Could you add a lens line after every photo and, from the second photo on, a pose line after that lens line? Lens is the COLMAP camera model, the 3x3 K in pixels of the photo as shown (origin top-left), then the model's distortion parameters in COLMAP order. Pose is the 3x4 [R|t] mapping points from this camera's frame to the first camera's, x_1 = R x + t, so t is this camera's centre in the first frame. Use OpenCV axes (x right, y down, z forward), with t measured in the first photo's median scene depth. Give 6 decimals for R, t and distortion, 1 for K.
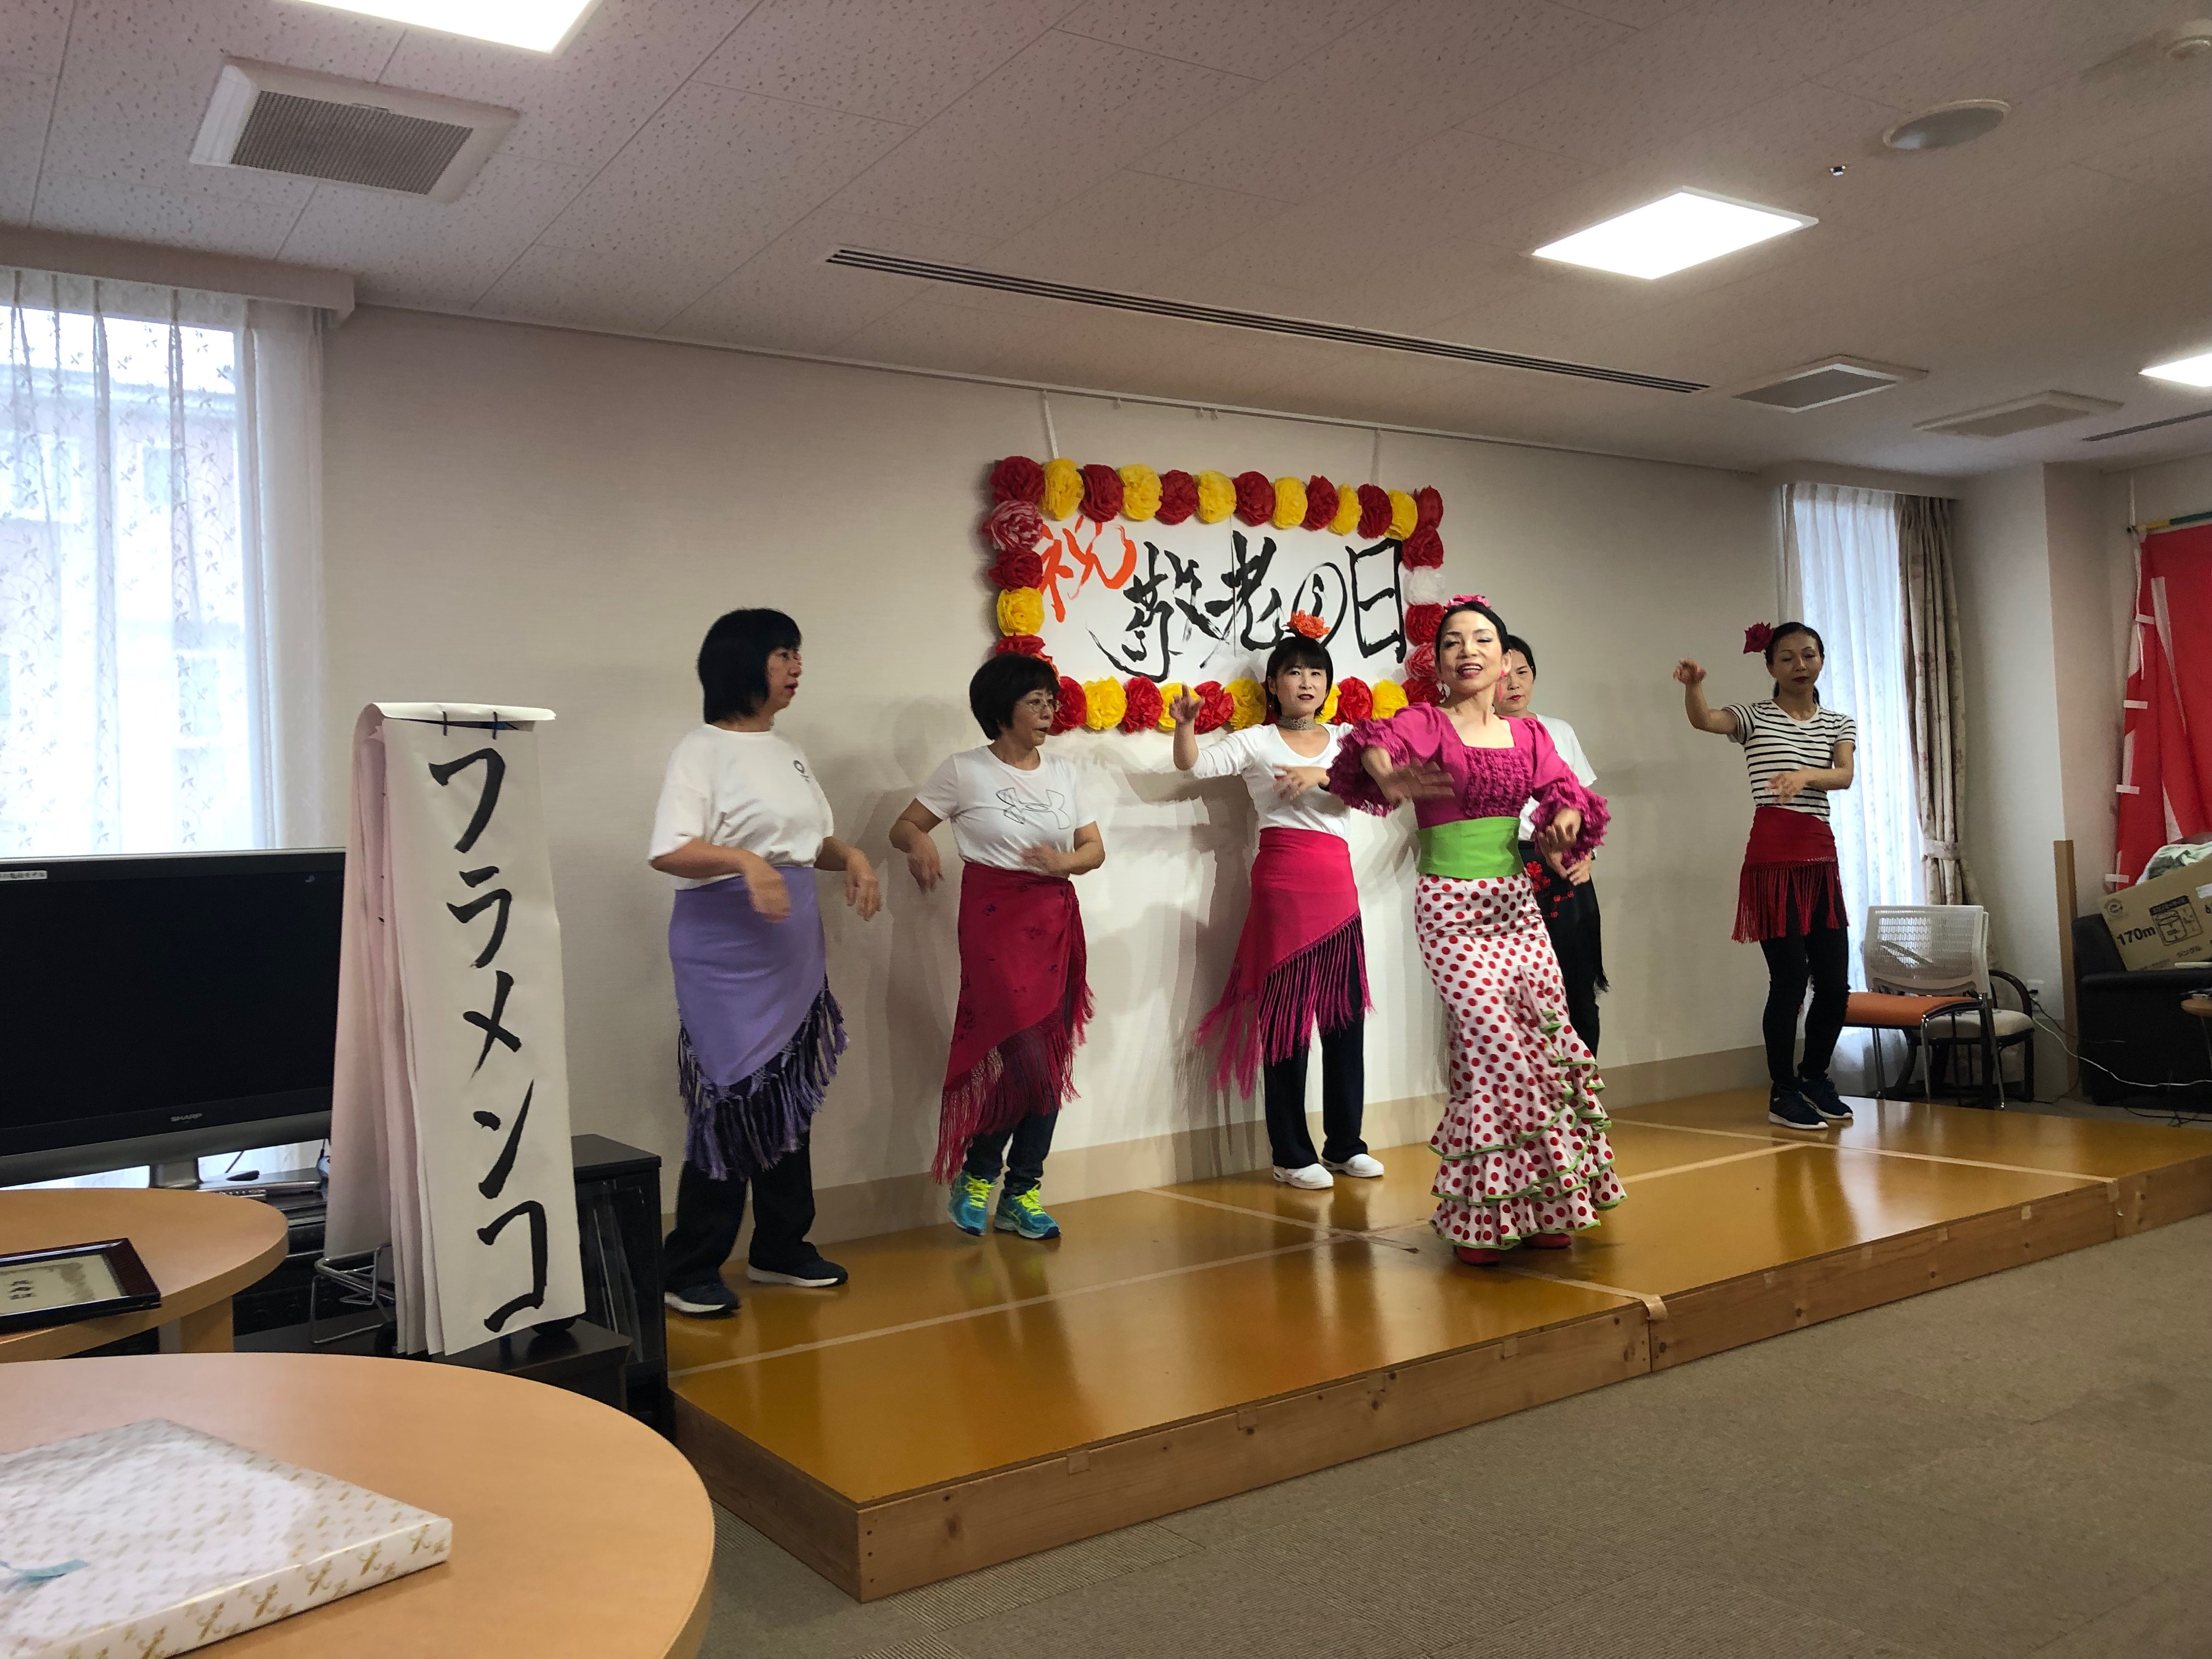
lens RADIAL K [[1827.2, 0, 1099.4], [0, 1827.2, 842.8], [0, 0, 1]] dist [-0.031544, 0.050387]
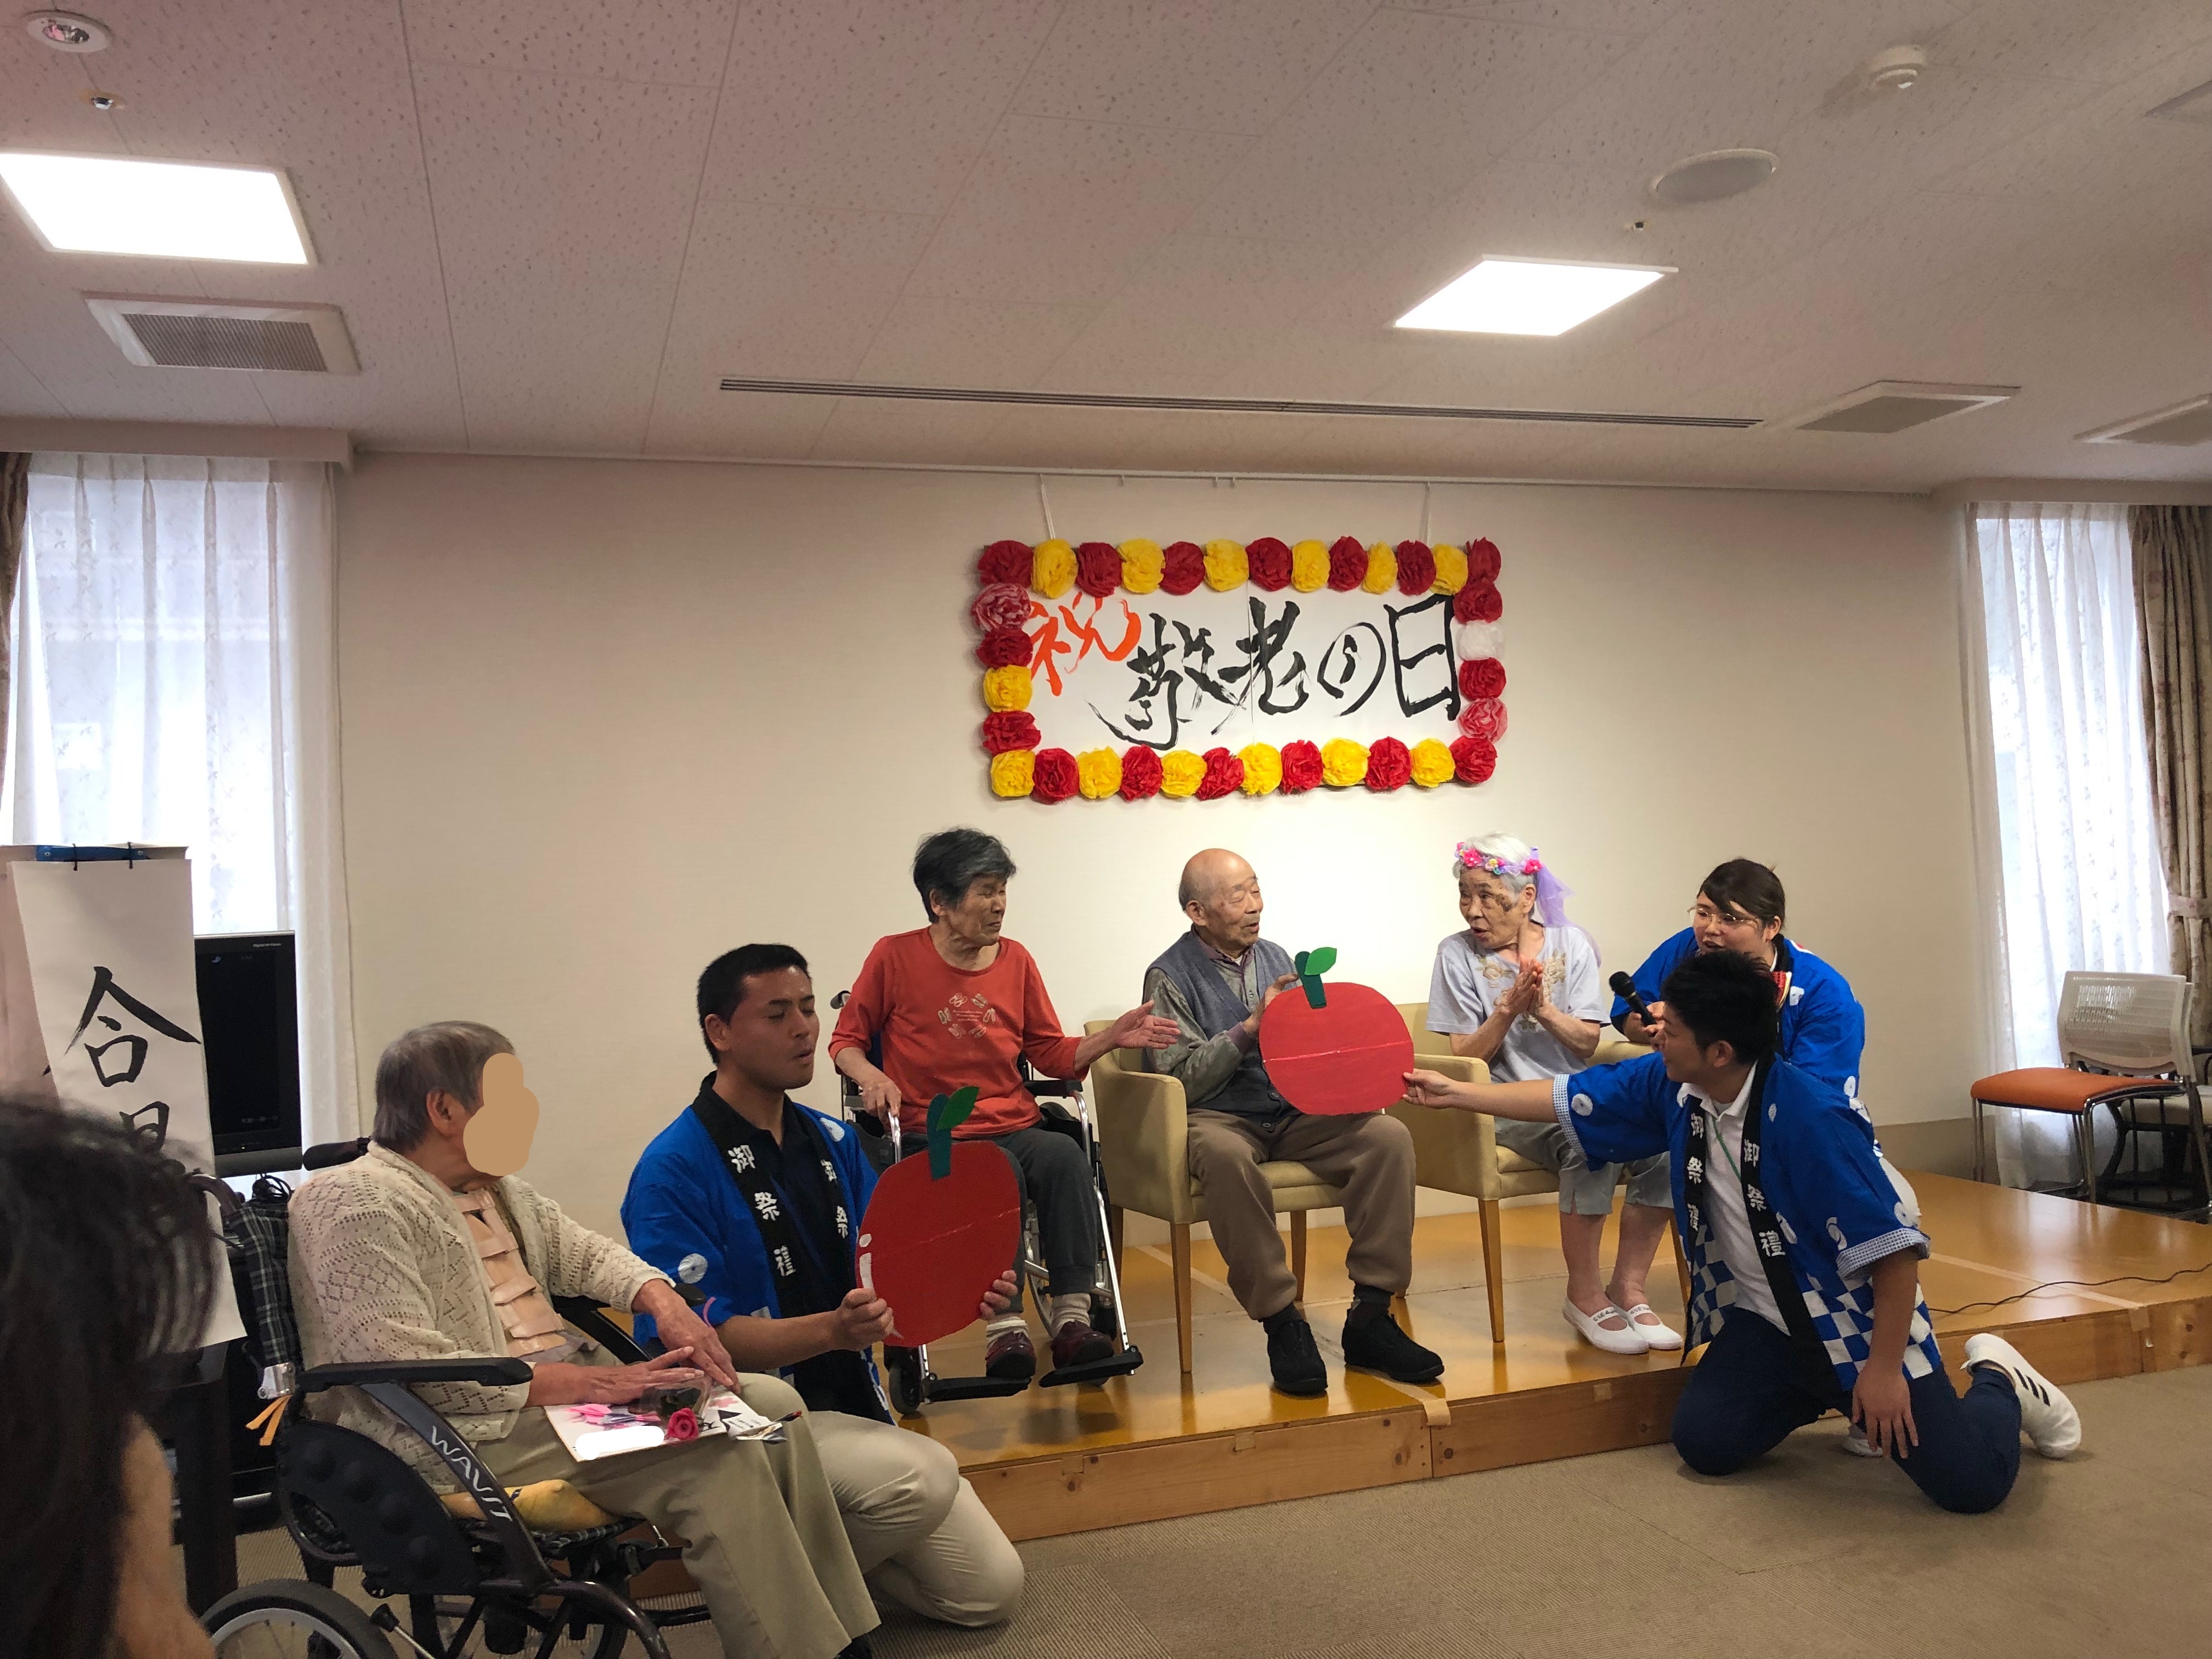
lens RADIAL K [[1836.2, 0, 1100.2], [0, 1836.2, 836.4], [0, 0, 1]] dist [-0.009730, -0.007234]
pose [[0.958839, -0.002977, -0.283933, 0.286064], [0.000332, 0.999956, -0.009361, -0.029649], [0.283949, 0.008881, 0.958798, 0.005459]]
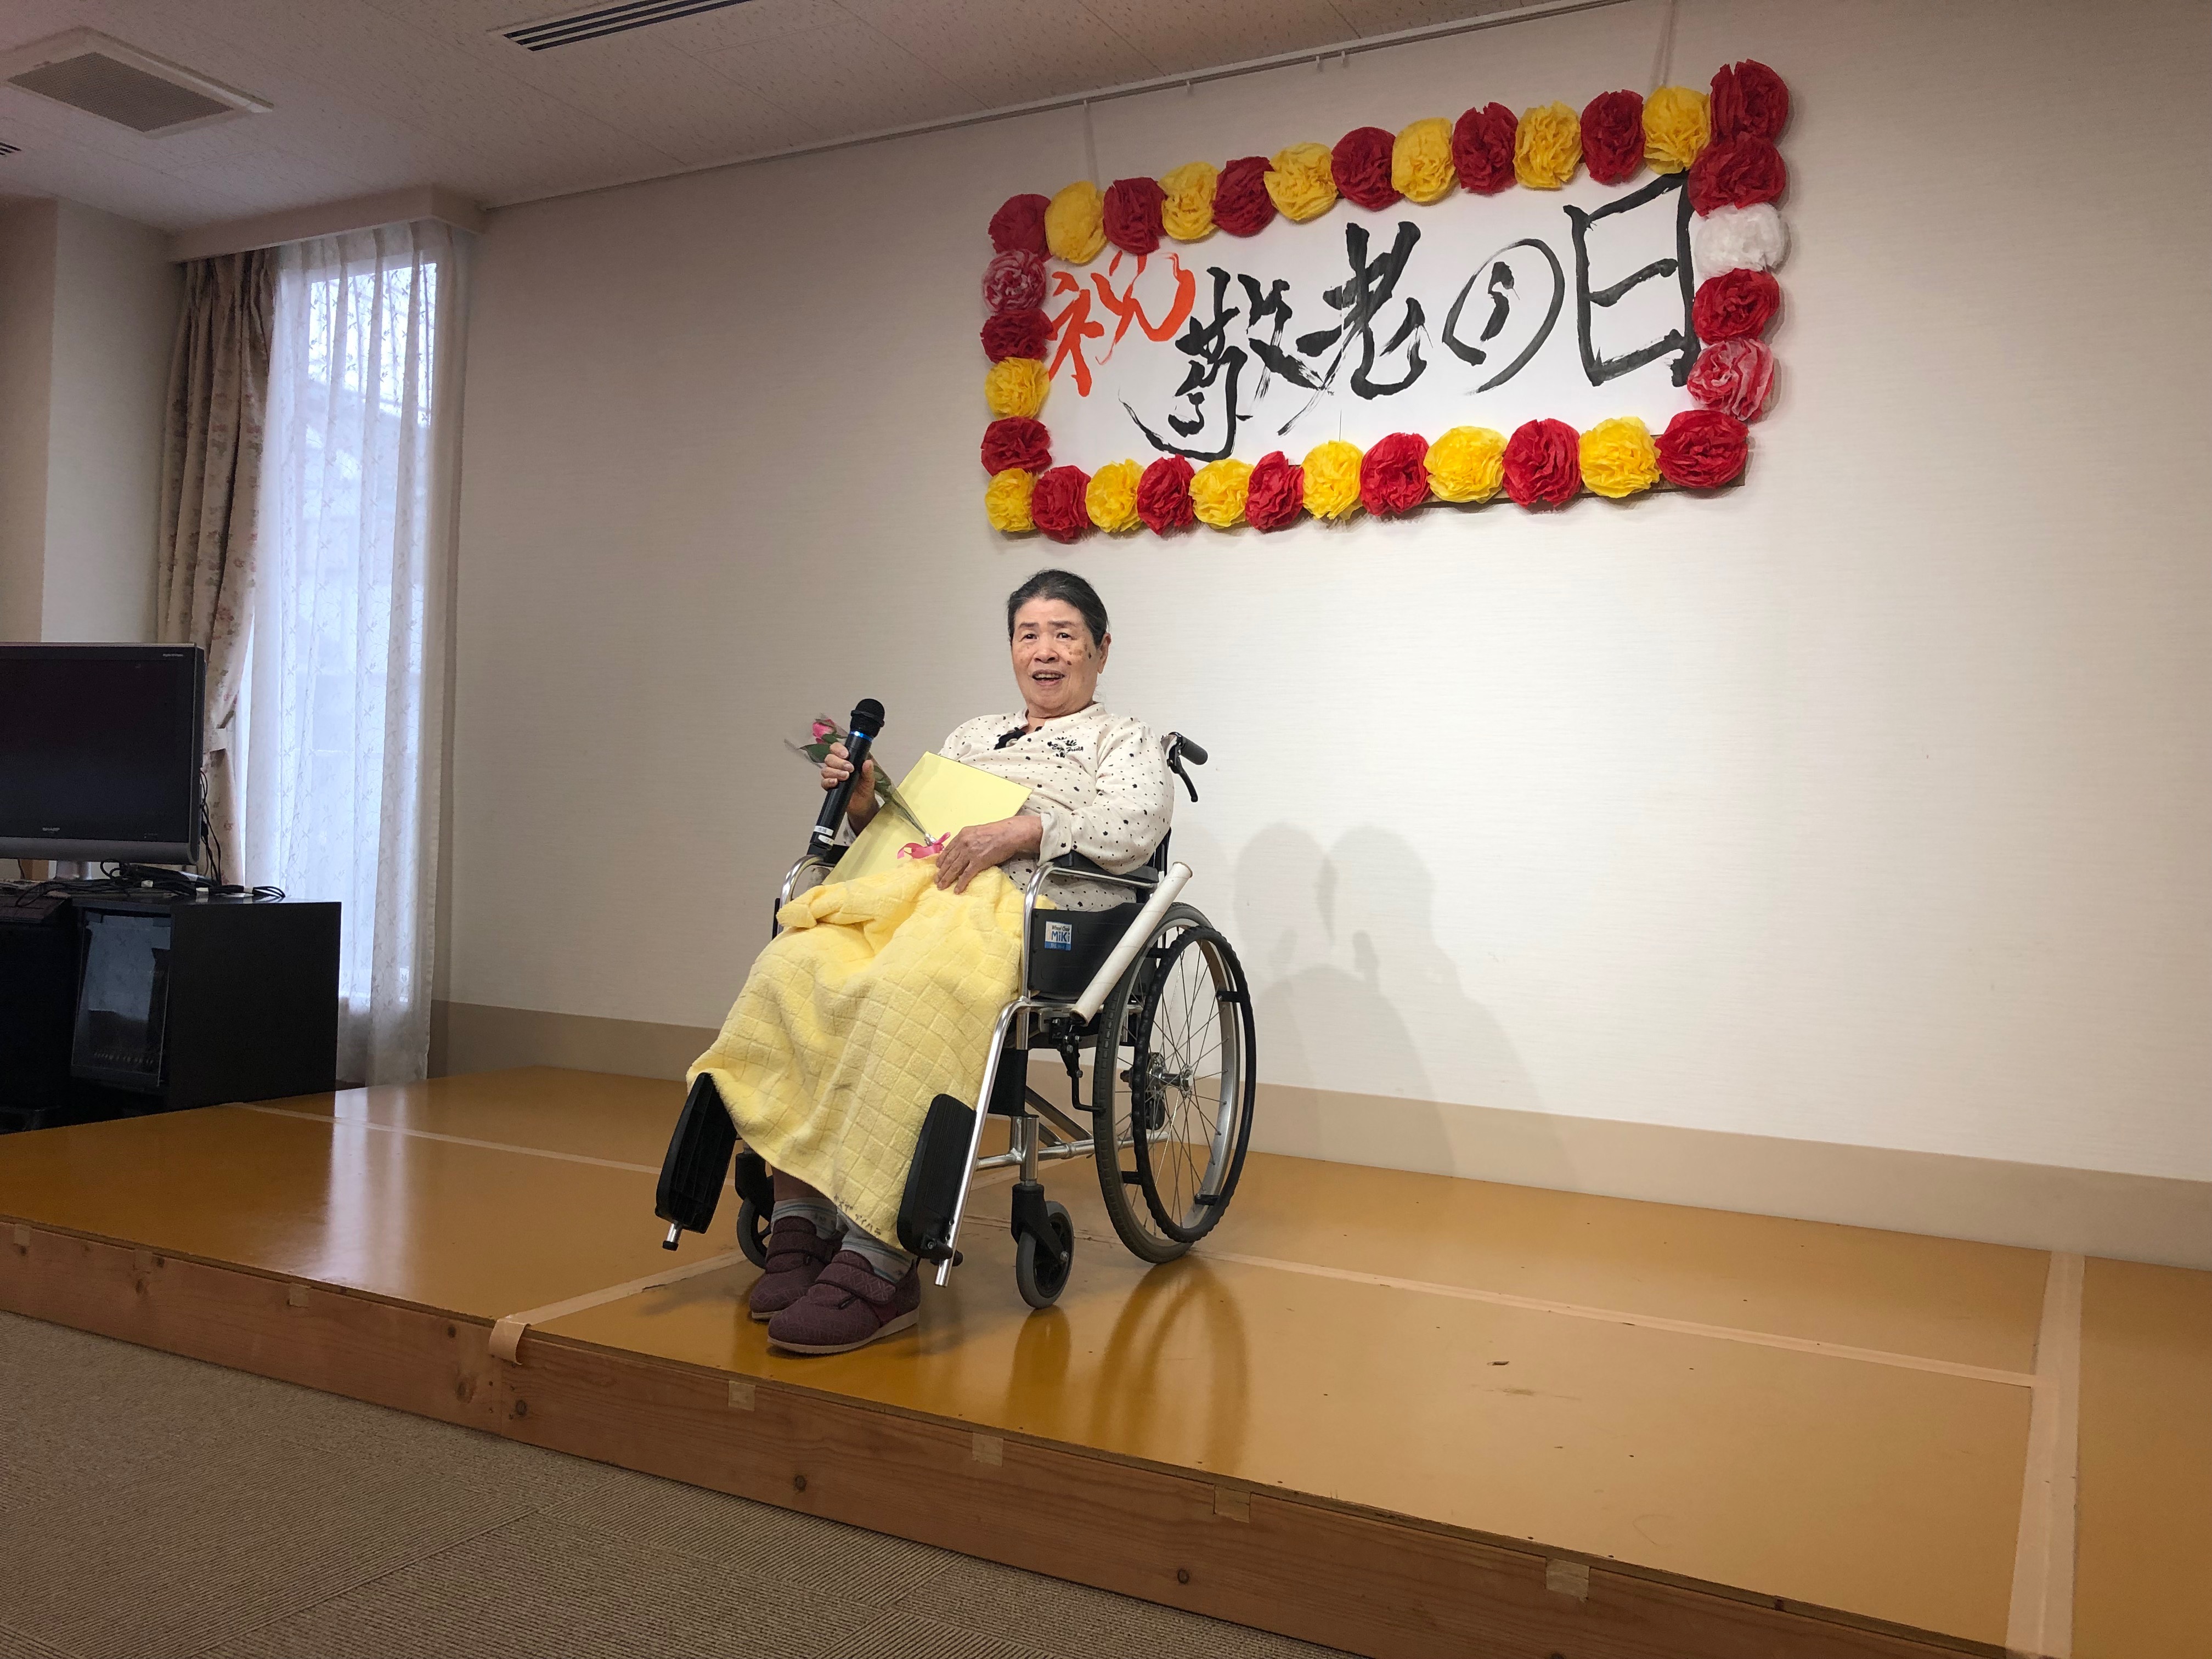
lens RADIAL K [[1827.2, 0, 1107.5], [0, 1827.2, 822.1], [0, 0, 1]] dist [-0.031544, 0.050387]
pose [[0.460840, 0.058375, -0.885562, 0.652654], [-0.050084, 0.997955, 0.039721, 0.027857], [0.886069, 0.026048, 0.462821, 0.625485]]
